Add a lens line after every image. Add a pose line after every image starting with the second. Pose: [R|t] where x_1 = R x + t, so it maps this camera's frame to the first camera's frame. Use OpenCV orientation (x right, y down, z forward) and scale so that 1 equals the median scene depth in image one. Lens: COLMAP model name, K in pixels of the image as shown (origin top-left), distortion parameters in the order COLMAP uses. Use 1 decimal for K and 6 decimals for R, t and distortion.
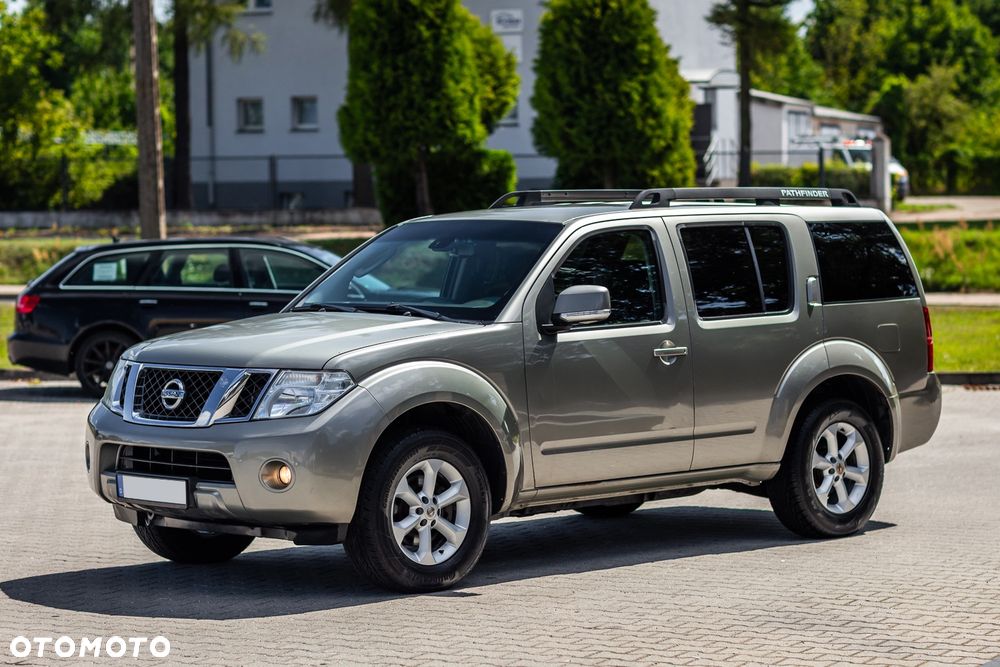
lens RADIAL K [[2734.6, 0, 439.9], [0, 2734.6, 333.1], [0, 0, 1]] dist [0.038671, 0.103672]
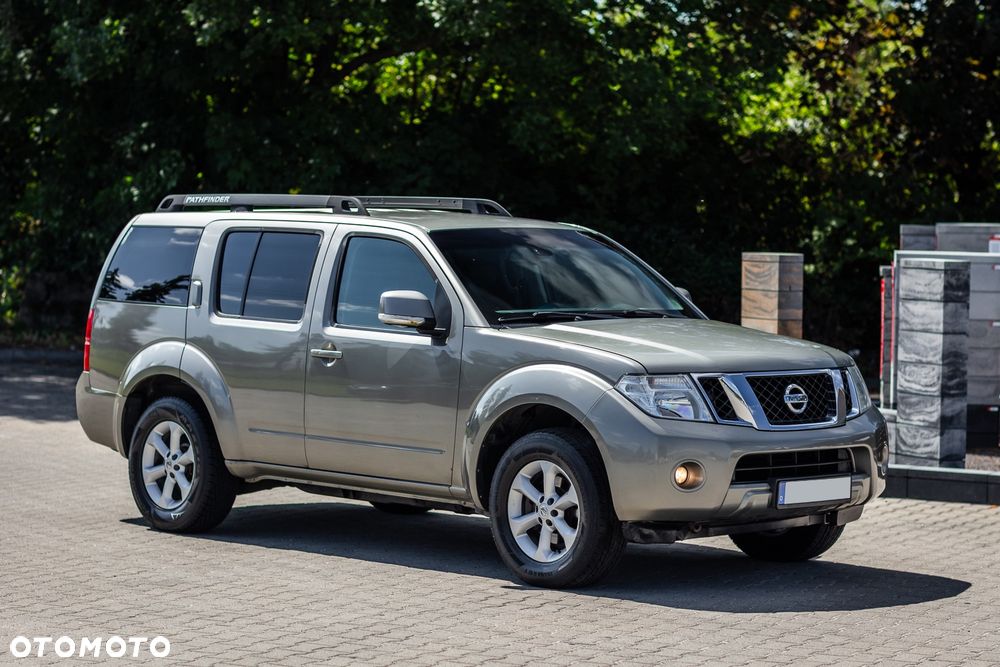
lens RADIAL K [[2803.1, 0, 500.0], [0, 2803.1, 333.5], [0, 0, 1]] dist [0.033490, 0.239902]
pose [[-0.010379, -0.031708, 0.999443, -1.012475], [0.029060, 0.999065, 0.031998, -0.034657], [-0.999524, 0.029376, -0.009448, 0.980400]]
